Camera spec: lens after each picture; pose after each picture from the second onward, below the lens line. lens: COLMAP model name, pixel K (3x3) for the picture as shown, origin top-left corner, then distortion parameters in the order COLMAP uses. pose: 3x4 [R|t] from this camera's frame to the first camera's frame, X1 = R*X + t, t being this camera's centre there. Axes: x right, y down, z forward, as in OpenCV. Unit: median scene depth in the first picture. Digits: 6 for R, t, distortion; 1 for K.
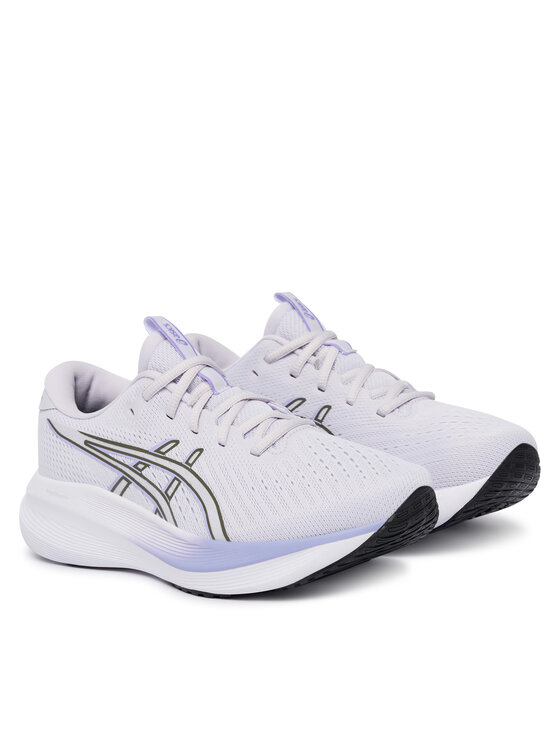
lens RADIAL K [[2168.3, 0, 280.6], [0, 2168.3, 373.2], [0, 0, 1]] dist [-0.666392, 0.000000]
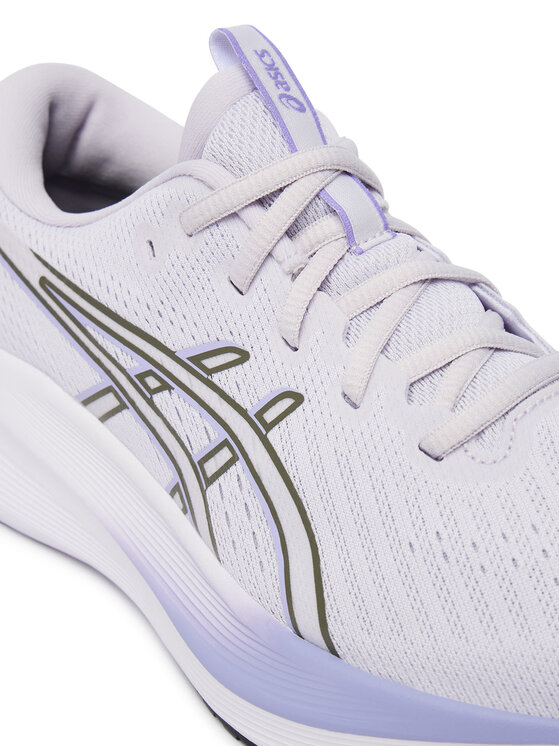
lens RADIAL K [[1634.8, 0, 279.8], [0, 1634.8, 372.3], [0, 0, 1]] dist [-0.180488, 0.000000]
pose [[0.987060, 0.160295, -0.004230, -0.038961], [-0.150514, 0.935285, 0.320294, -0.066228], [0.055298, -0.315513, 0.947309, 0.696871]]
